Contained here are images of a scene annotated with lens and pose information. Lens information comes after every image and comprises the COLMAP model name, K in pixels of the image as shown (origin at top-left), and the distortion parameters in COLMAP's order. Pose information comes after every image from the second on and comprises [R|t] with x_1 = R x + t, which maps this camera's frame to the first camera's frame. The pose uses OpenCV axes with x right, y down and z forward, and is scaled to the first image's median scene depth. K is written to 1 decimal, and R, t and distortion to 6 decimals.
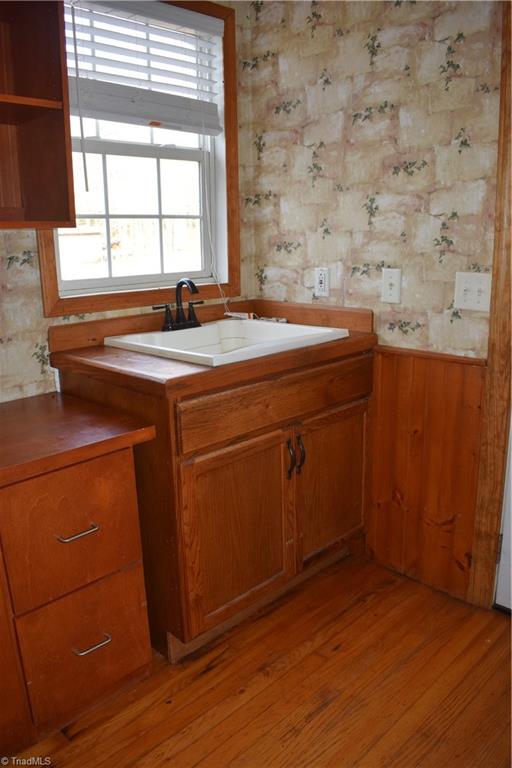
lens RADIAL K [[610.2, 0, 256.0], [0, 610.2, 384.0], [0, 0, 1]] dist [-0.090514, 0.008792]
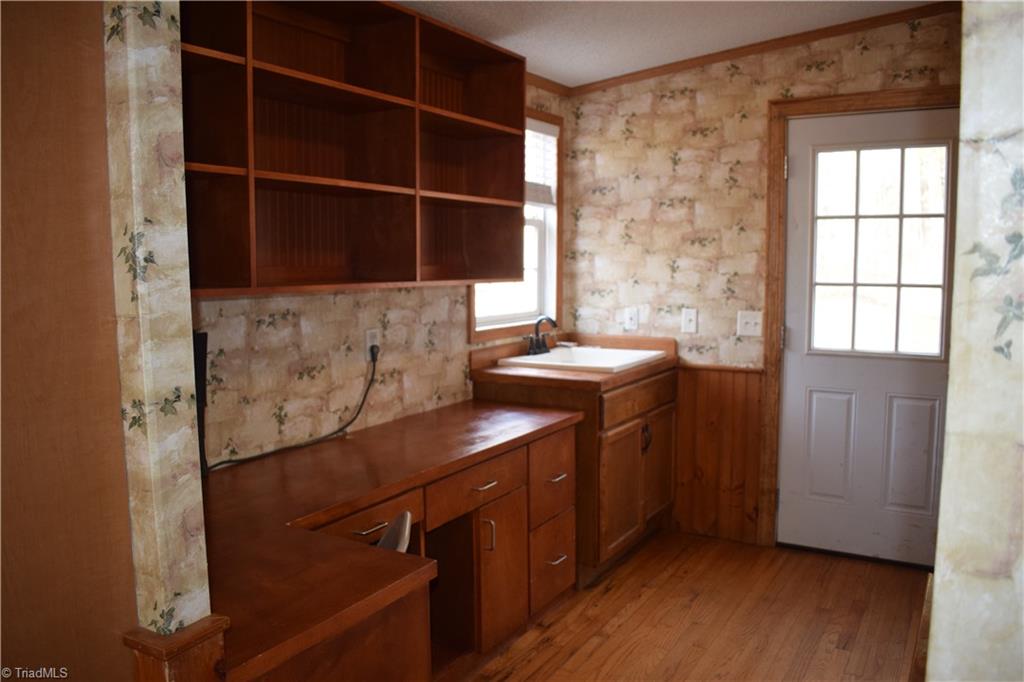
lens RADIAL K [[813.6, 0, 512.0], [0, 813.6, 341.0], [0, 0, 1]] dist [-0.090514, 0.008792]
pose [[0.971437, -0.008947, 0.237129, -0.657324], [0.042564, 0.989652, -0.137032, 0.132346], [-0.233449, 0.143211, 0.961765, -0.752612]]
